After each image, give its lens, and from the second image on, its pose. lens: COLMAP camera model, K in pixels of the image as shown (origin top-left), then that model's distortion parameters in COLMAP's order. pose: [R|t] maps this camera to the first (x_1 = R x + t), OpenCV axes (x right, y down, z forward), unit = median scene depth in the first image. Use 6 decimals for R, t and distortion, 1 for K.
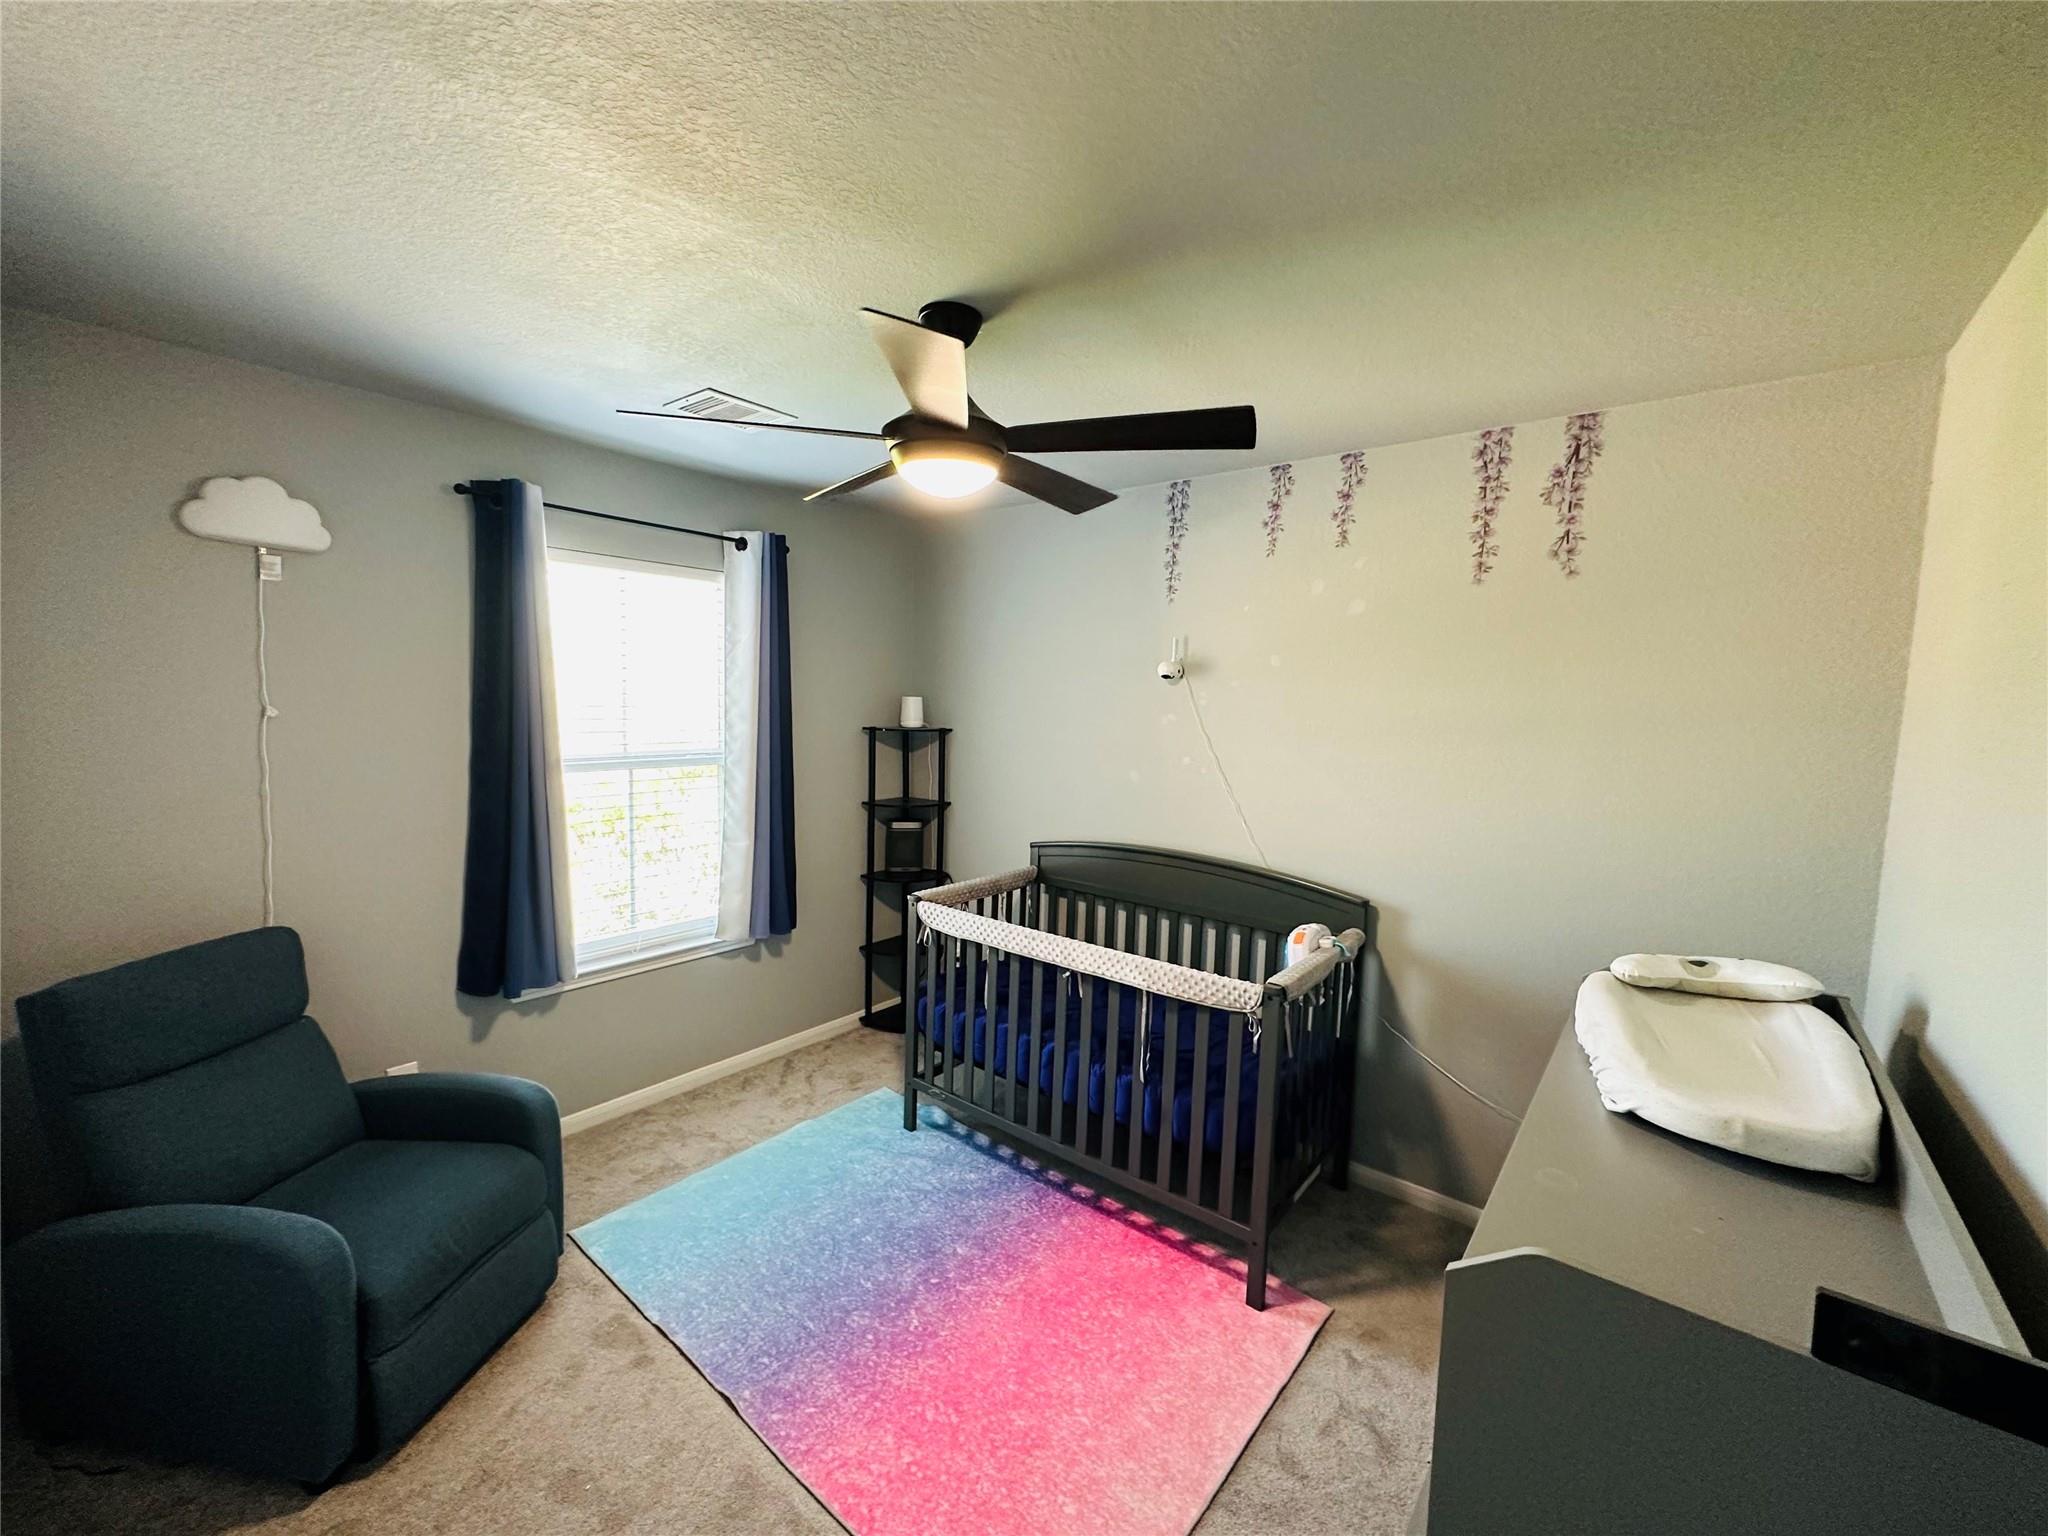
lens RADIAL K [[822.2, 0, 1024.0], [0, 822.2, 768.0], [0, 0, 1]] dist [0.000025, 0.000062]
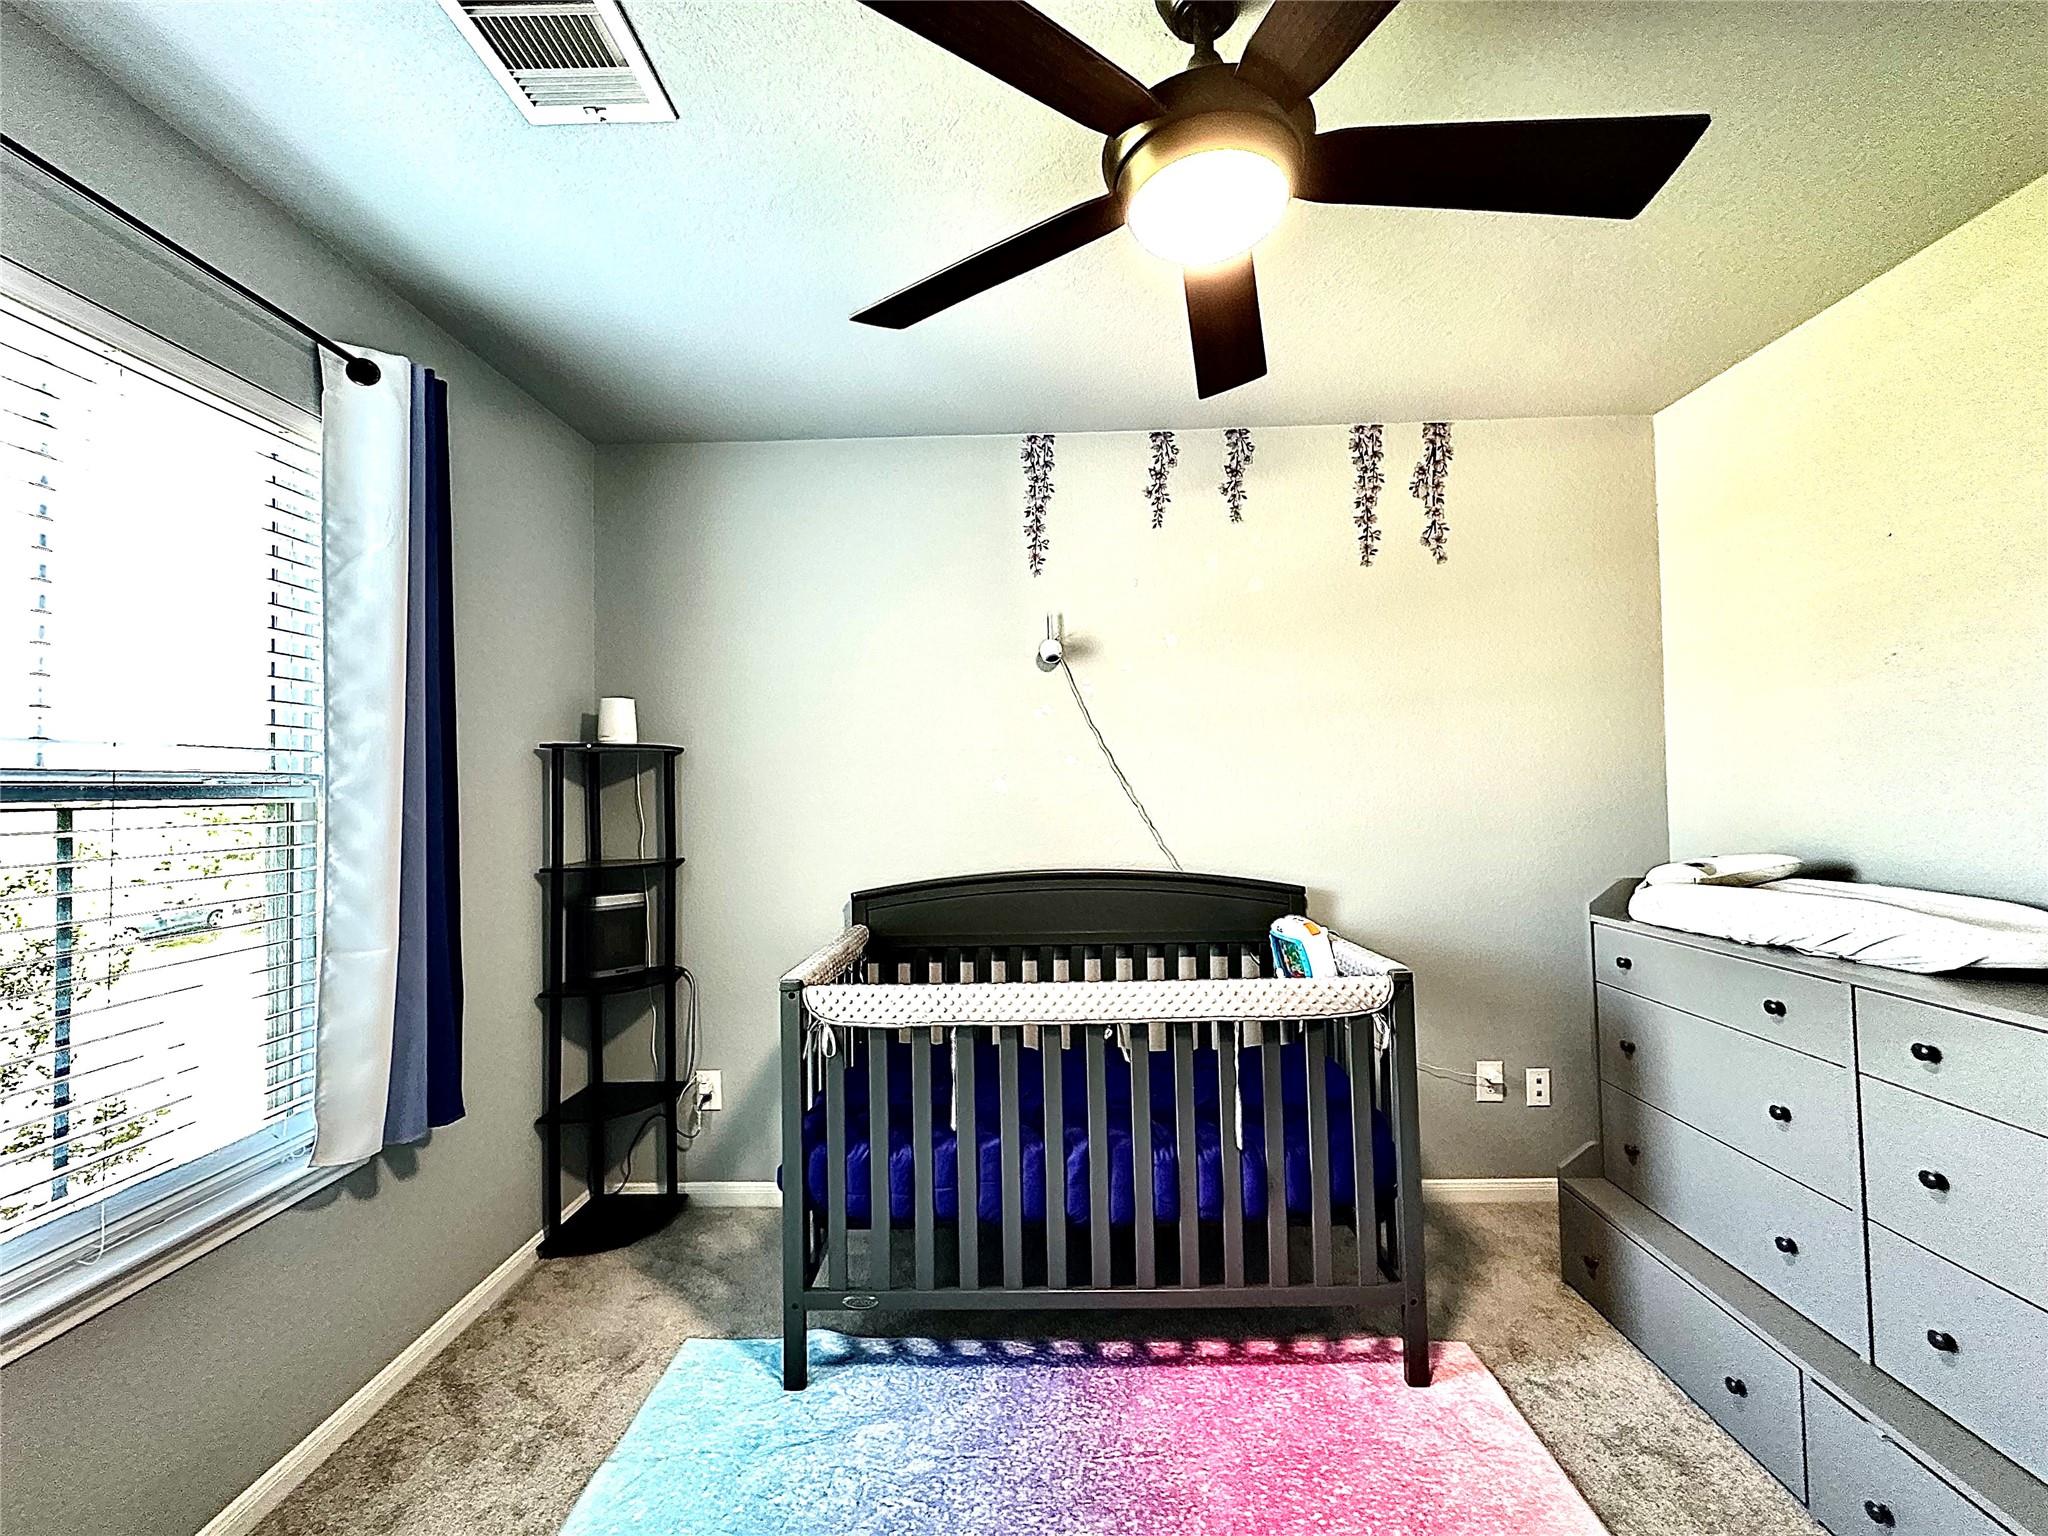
lens RADIAL K [[822.2, 0, 1024.0], [0, 822.2, 768.0], [0, 0, 1]] dist [0.000025, 0.000062]
pose [[0.785456, -0.023938, 0.618454, -0.389762], [0.094186, 0.992237, -0.081214, 0.067688], [-0.611708, 0.122039, 0.781613, 0.414419]]
